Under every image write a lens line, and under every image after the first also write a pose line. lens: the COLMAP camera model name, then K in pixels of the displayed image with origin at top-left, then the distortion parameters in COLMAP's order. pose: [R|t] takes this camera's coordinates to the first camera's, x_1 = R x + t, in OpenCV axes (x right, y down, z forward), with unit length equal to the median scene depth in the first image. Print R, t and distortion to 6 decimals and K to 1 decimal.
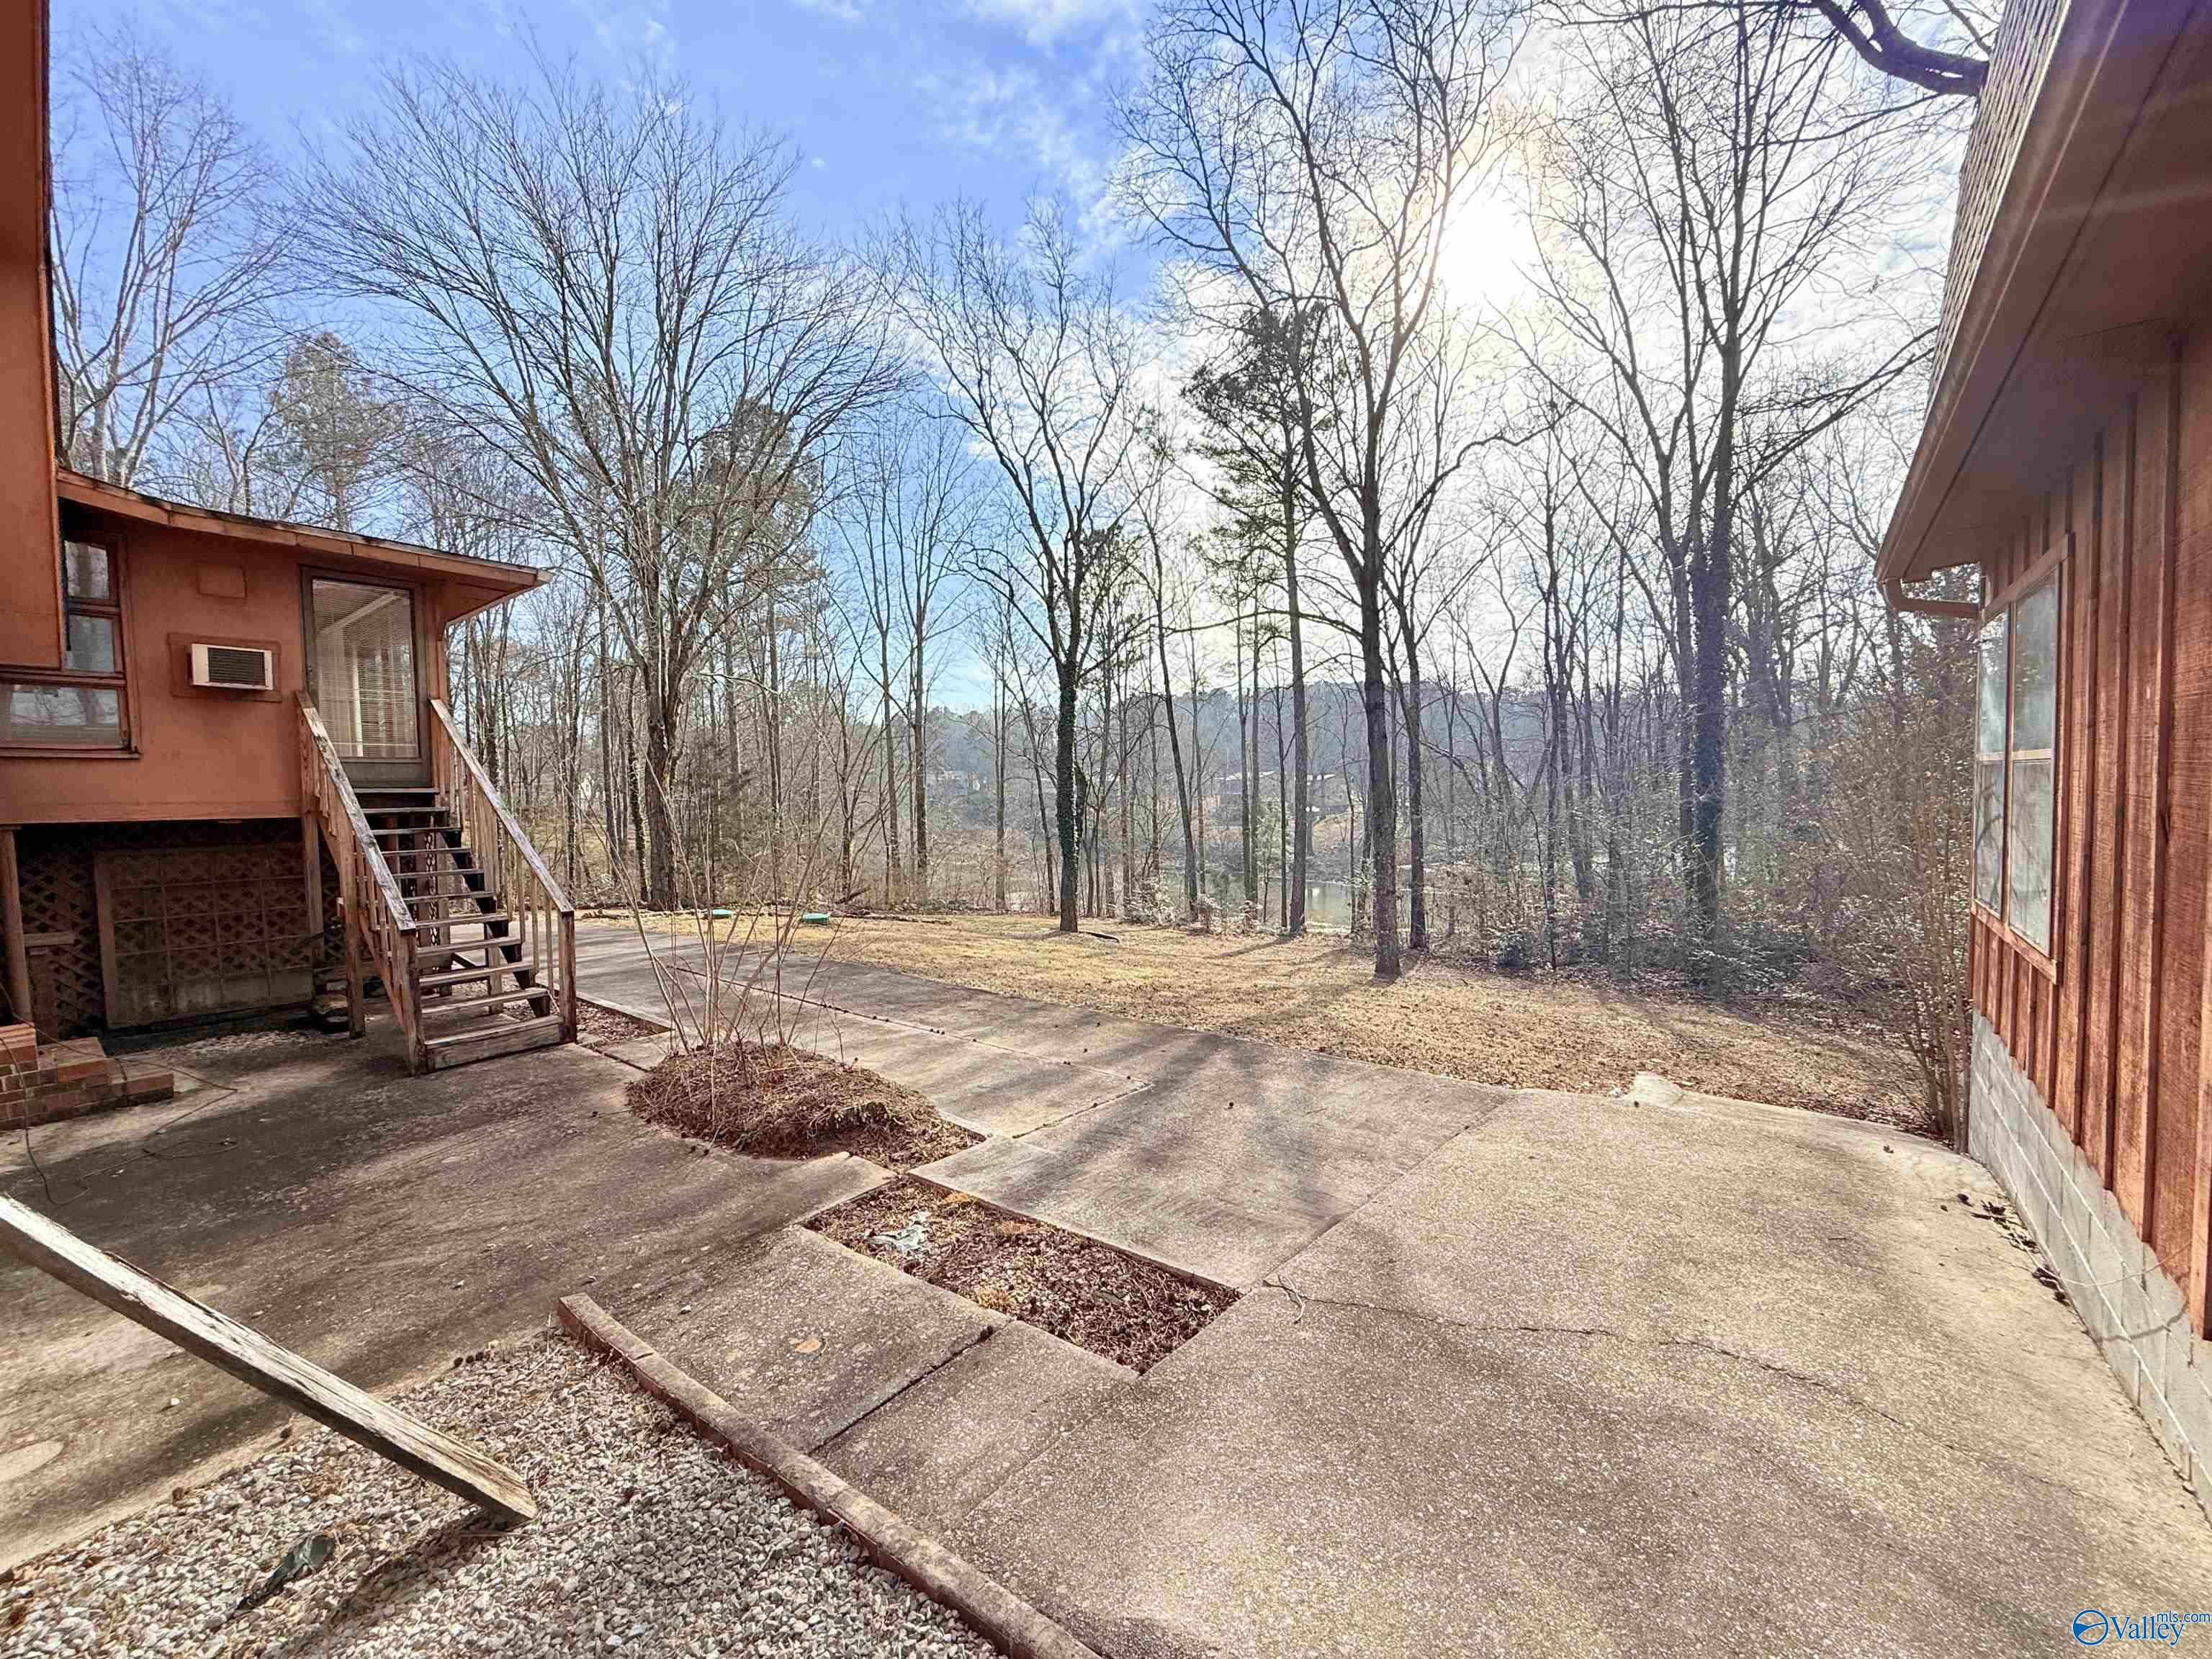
lens RADIAL K [[878.9, 0, 1101.1], [0, 878.9, 836.0], [0, 0, 1]] dist [-0.001034, -0.000450]
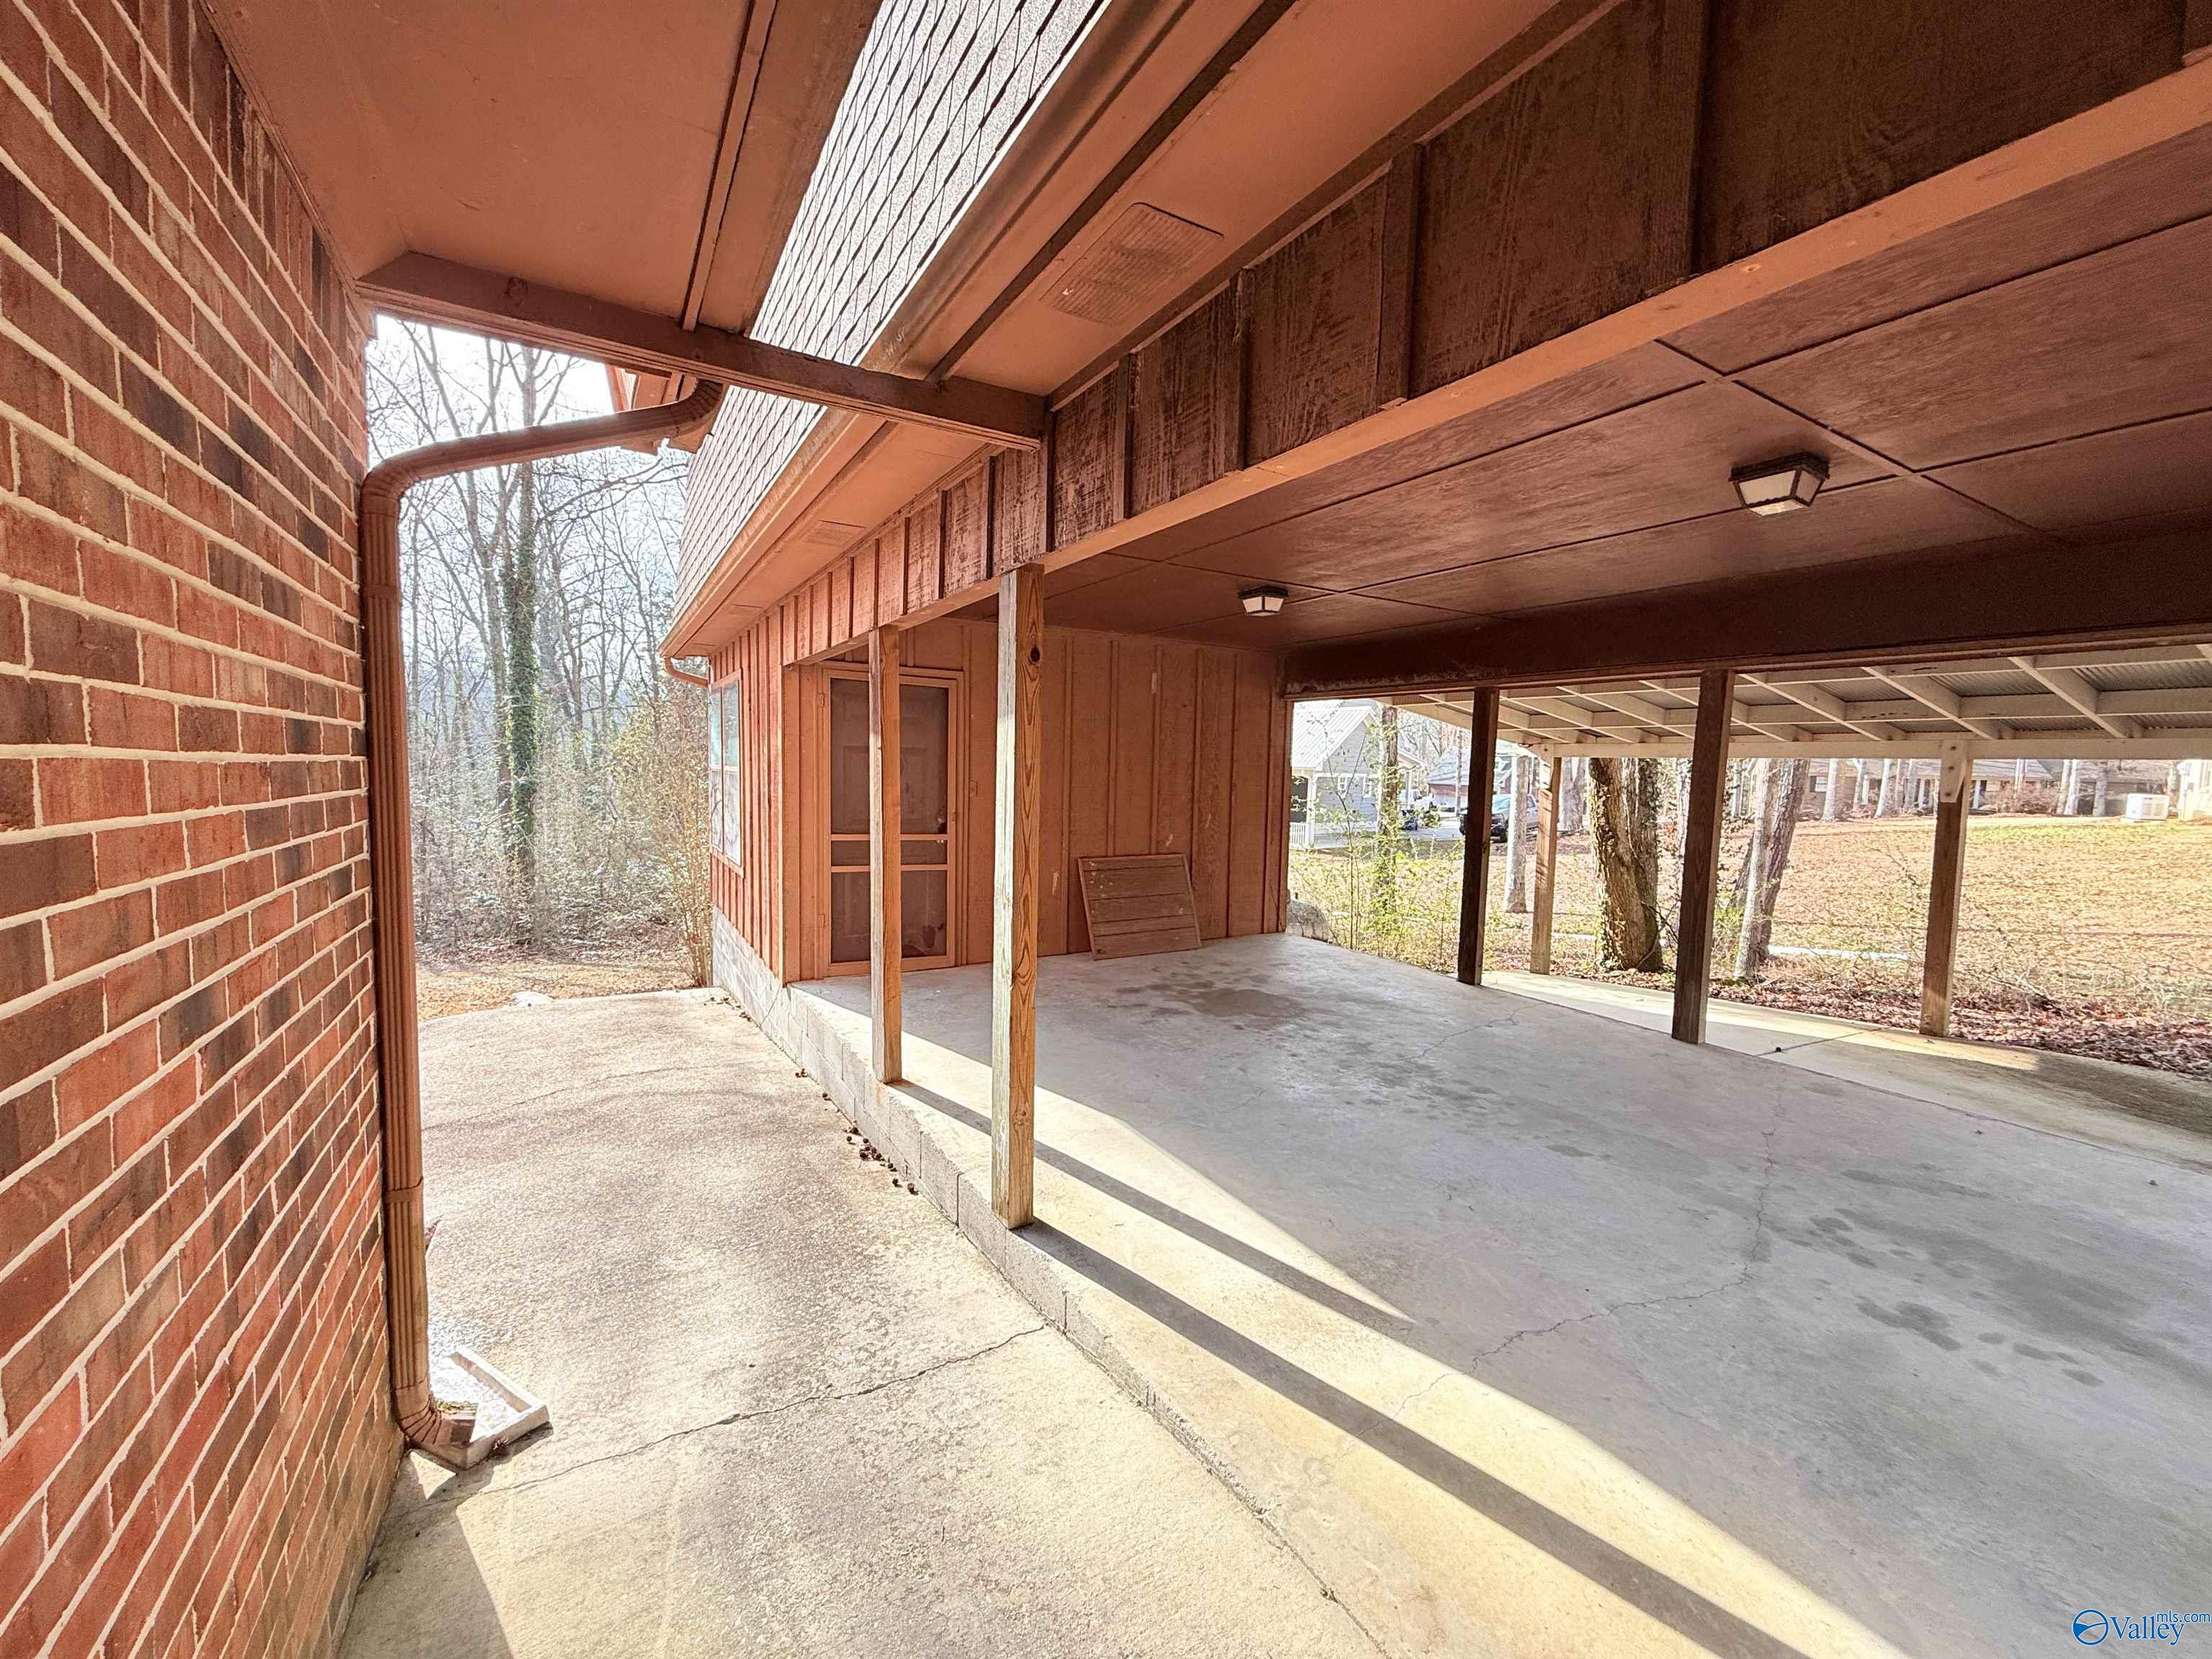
lens RADIAL K [[878.9, 0, 1103.0], [0, 878.9, 837.4], [0, 0, 1]] dist [-0.001034, -0.000450]
pose [[0.355917, -0.041023, 0.933617, -0.152771], [0.015835, 0.999157, 0.037866, -0.000119], [-0.934383, 0.001307, 0.356267, -0.149505]]
